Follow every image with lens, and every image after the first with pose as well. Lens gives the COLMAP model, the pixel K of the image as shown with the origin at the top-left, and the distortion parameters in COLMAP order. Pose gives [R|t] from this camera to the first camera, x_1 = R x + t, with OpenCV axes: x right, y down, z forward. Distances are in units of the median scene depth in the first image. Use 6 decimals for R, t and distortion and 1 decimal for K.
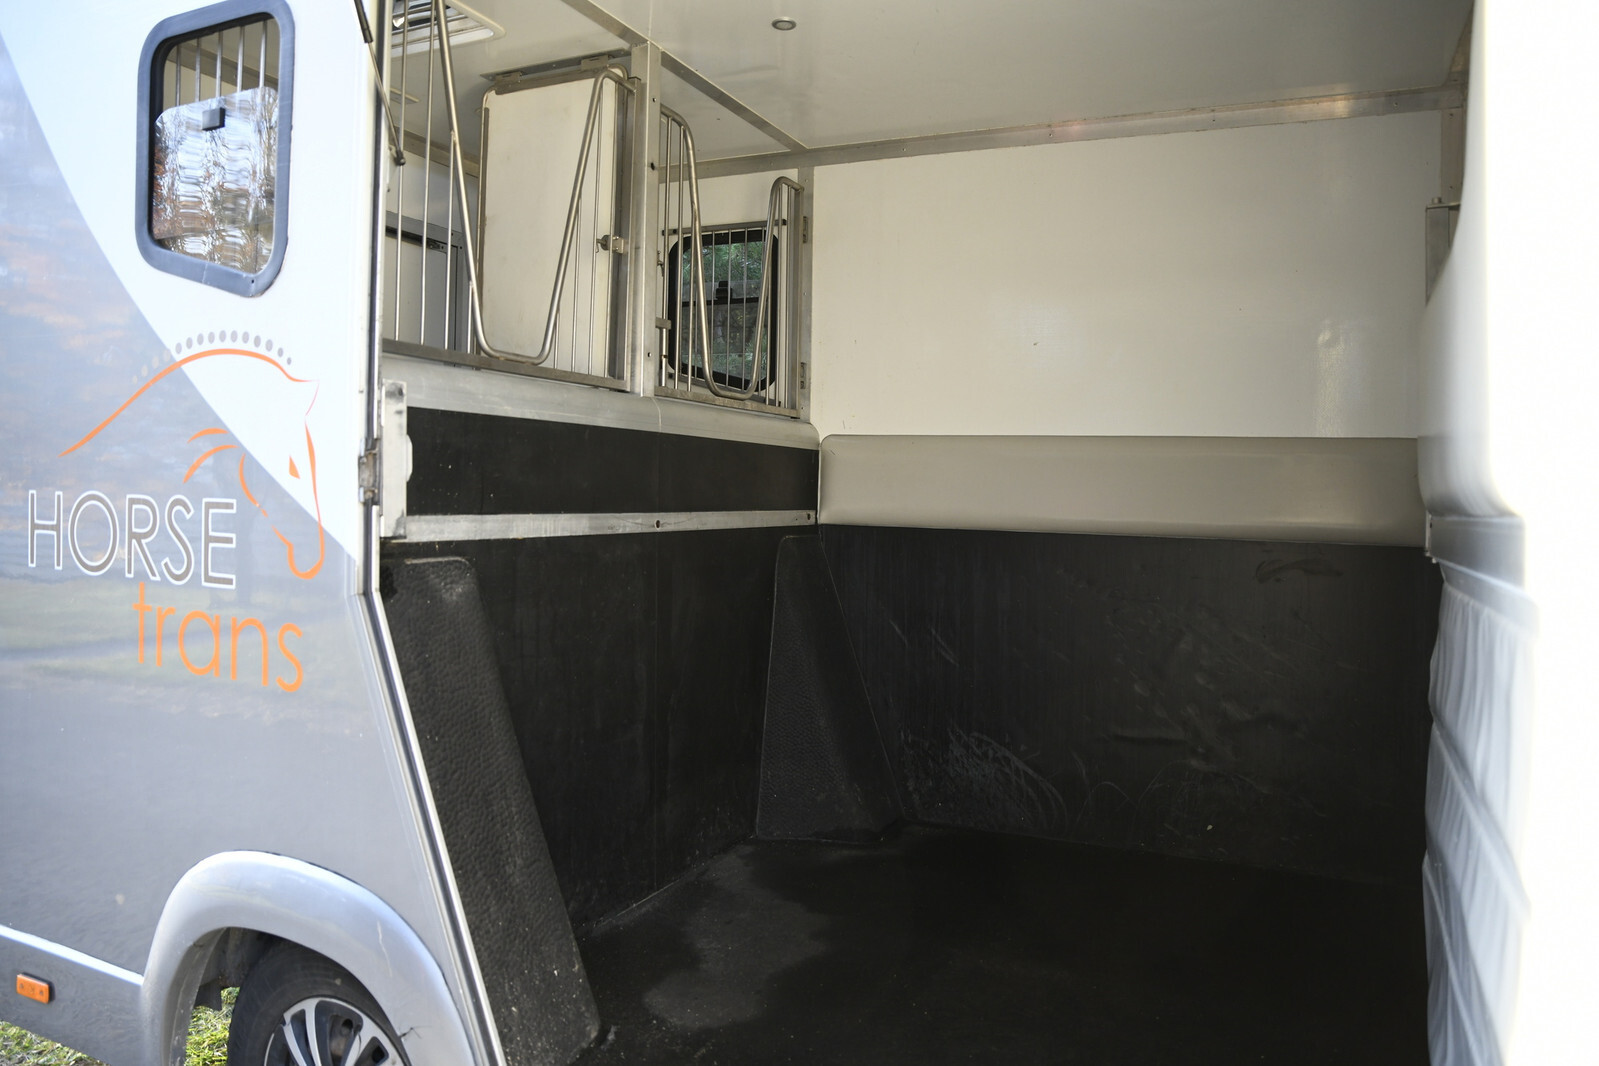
lens RADIAL K [[1102.0, 0, 799.5], [0, 1102.0, 533.0], [0, 0, 1]] dist [-0.129133, 0.085399]
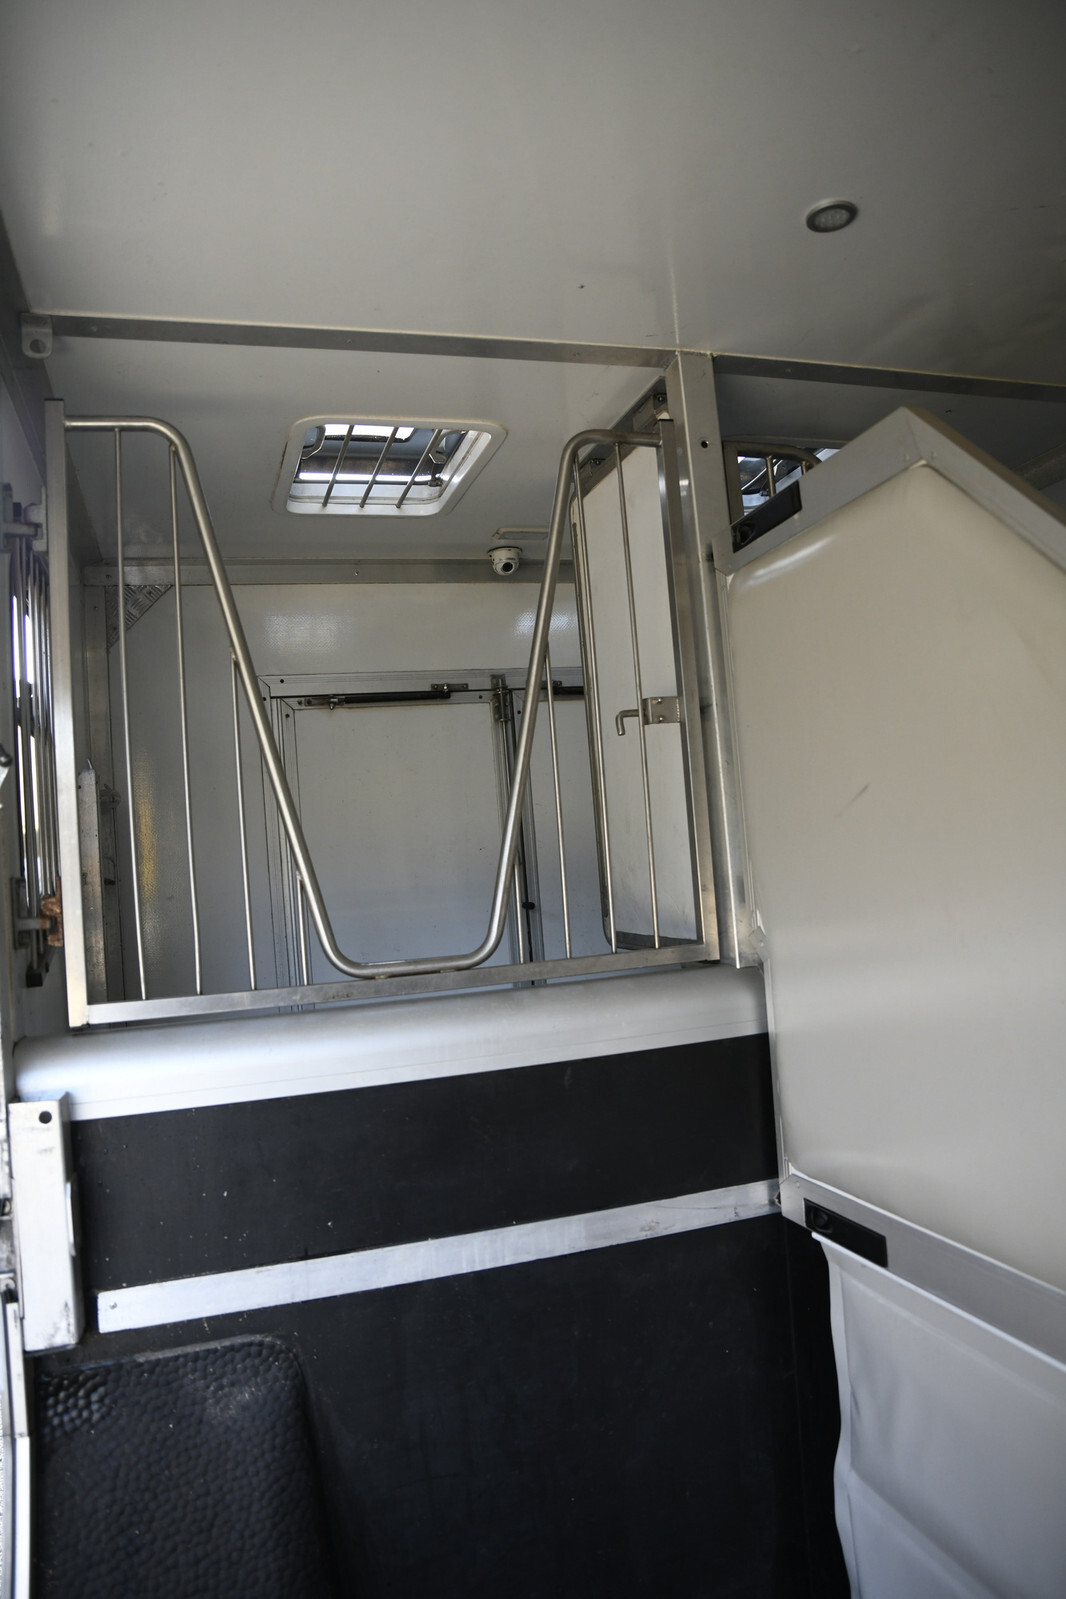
lens RADIAL K [[1102.0, 0, 533.0], [0, 1102.0, 799.5], [0, 0, 1]] dist [-0.129133, 0.085399]
pose [[0.664592, -0.108915, -0.739226, 0.286823], [0.064393, 0.993987, -0.088560, -0.229387], [0.744427, 0.011255, 0.667609, 0.753249]]
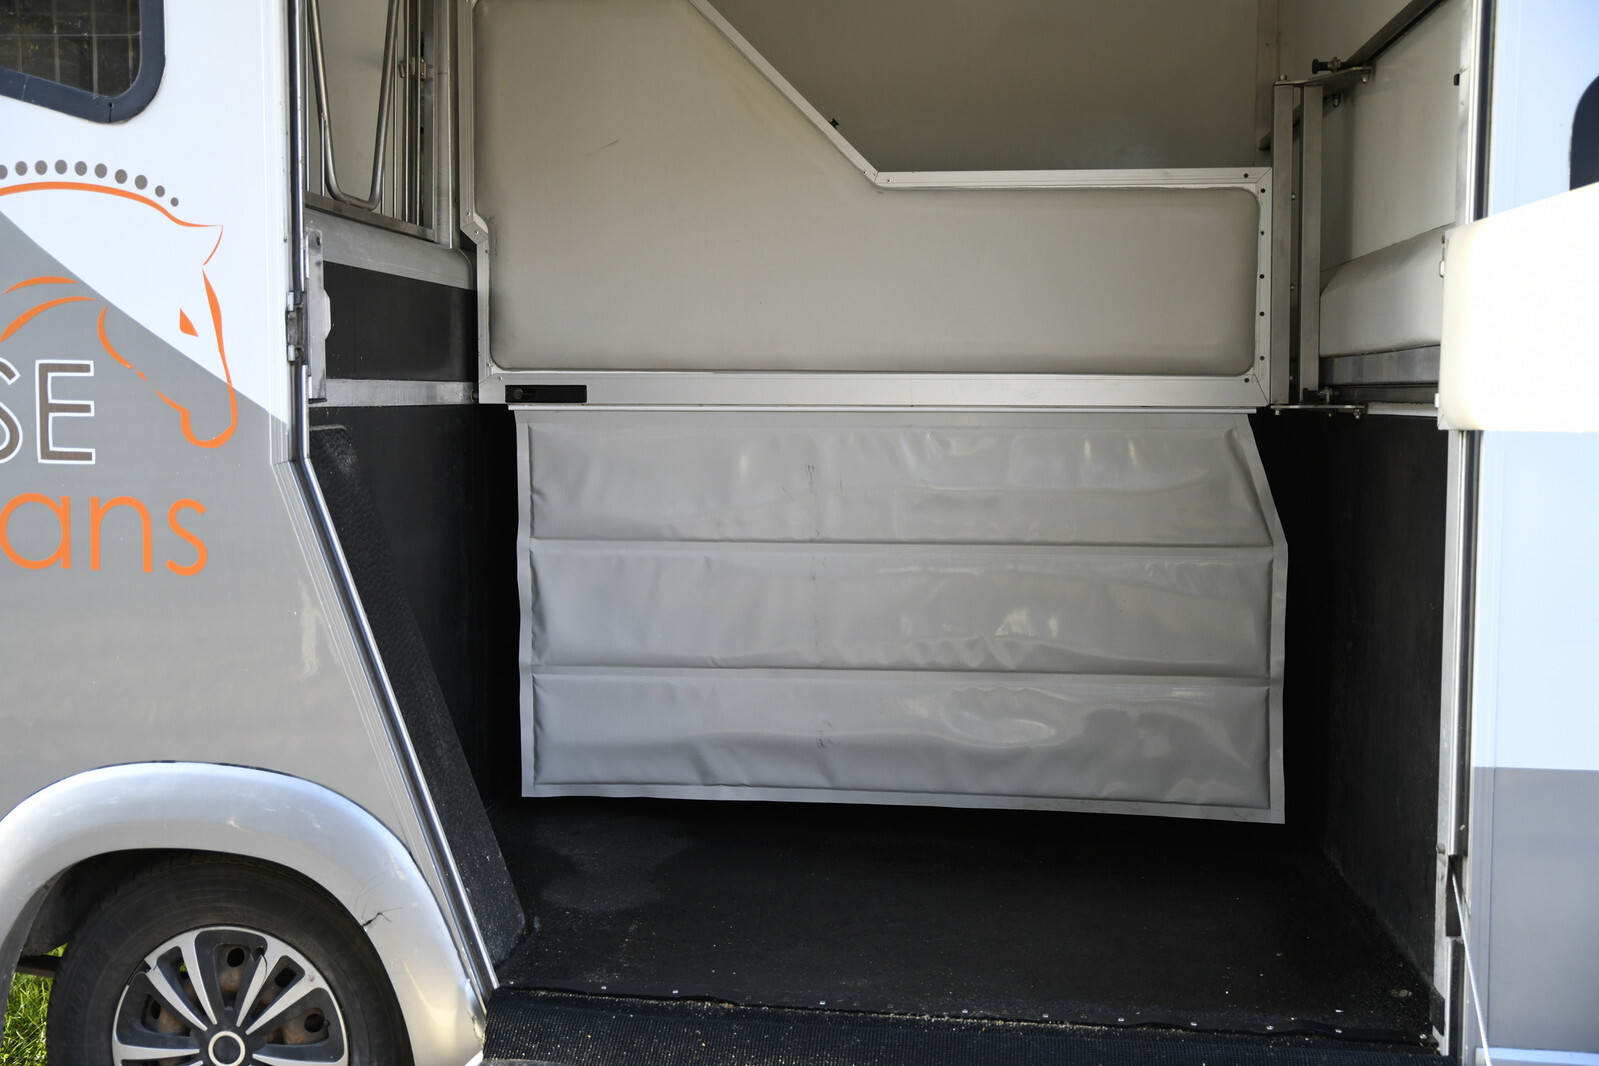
lens RADIAL K [[1583.3, 0, 799.5], [0, 1583.3, 533.0], [0, 0, 1]] dist [-0.001883, 0.044630]
pose [[0.948217, -0.039774, 0.315122, -0.393515], [0.021371, 0.997869, 0.061643, 0.040757], [-0.316902, -0.051717, 0.947047, -0.399149]]
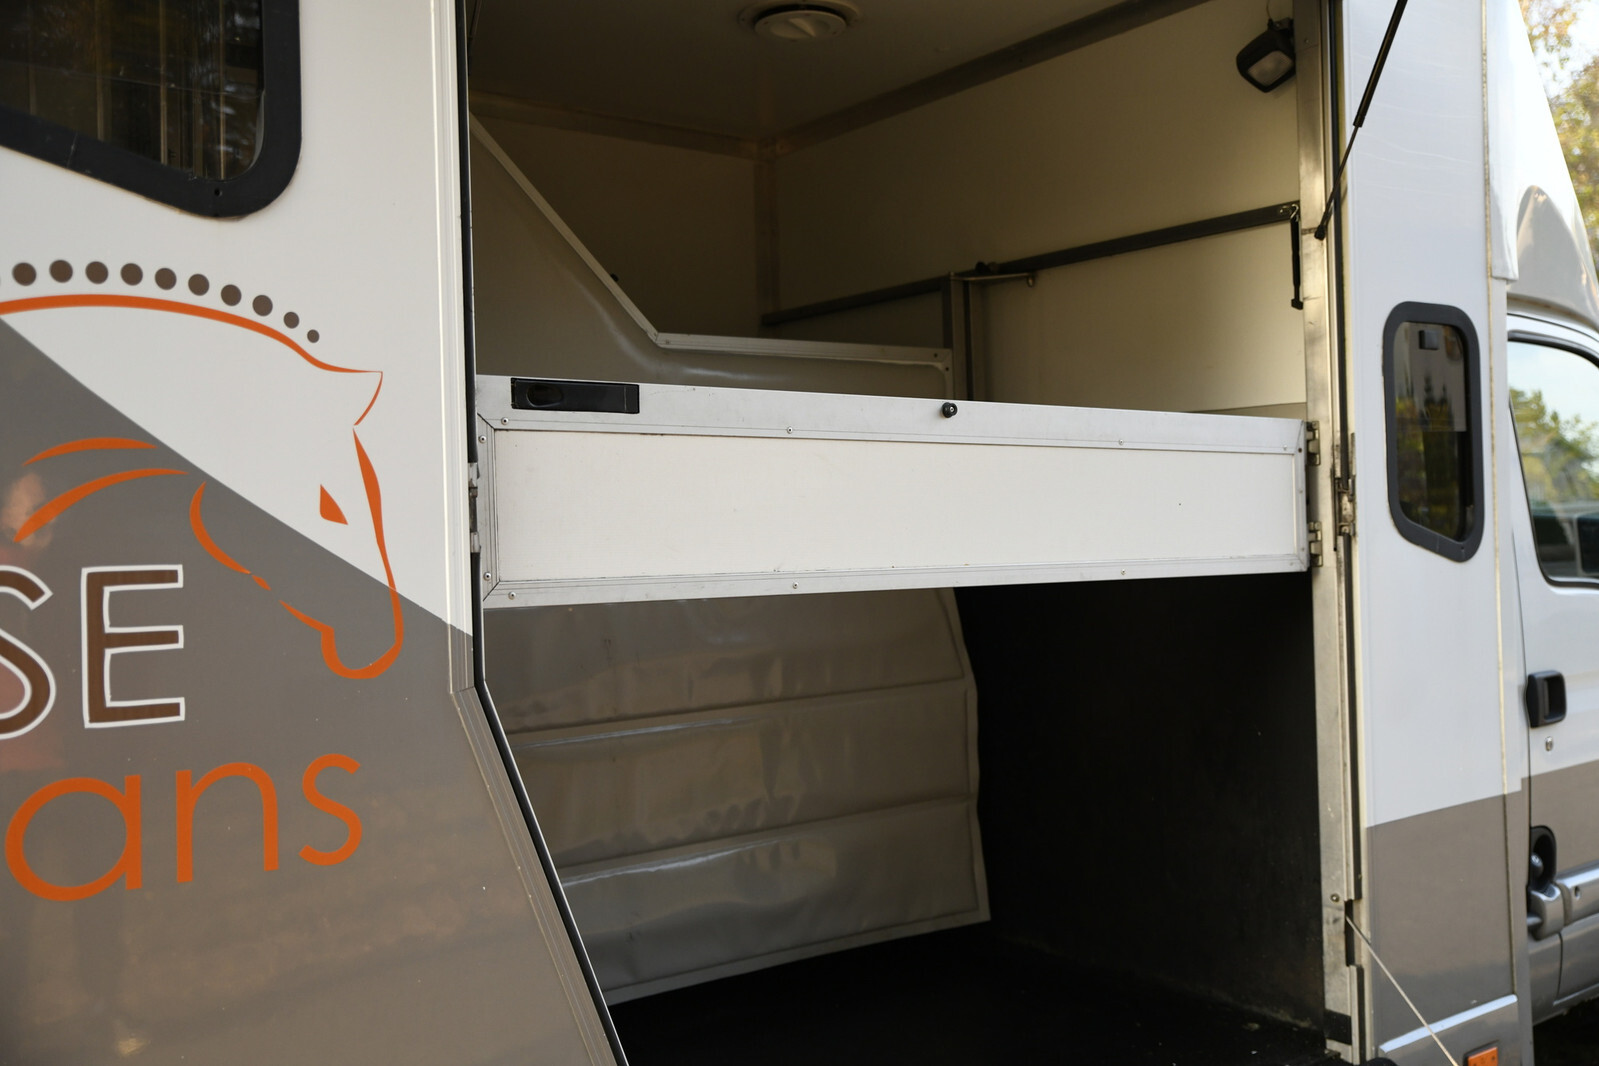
lens RADIAL K [[1502.5, 0, 799.5], [0, 1502.5, 533.0], [0, 0, 1]] dist [-0.011433, 0.002632]
pose [[0.476463, -0.038874, 0.878334, -1.069884], [0.063769, 0.997919, 0.009575, -0.034488], [-0.876879, 0.051448, 0.477951, 0.324041]]
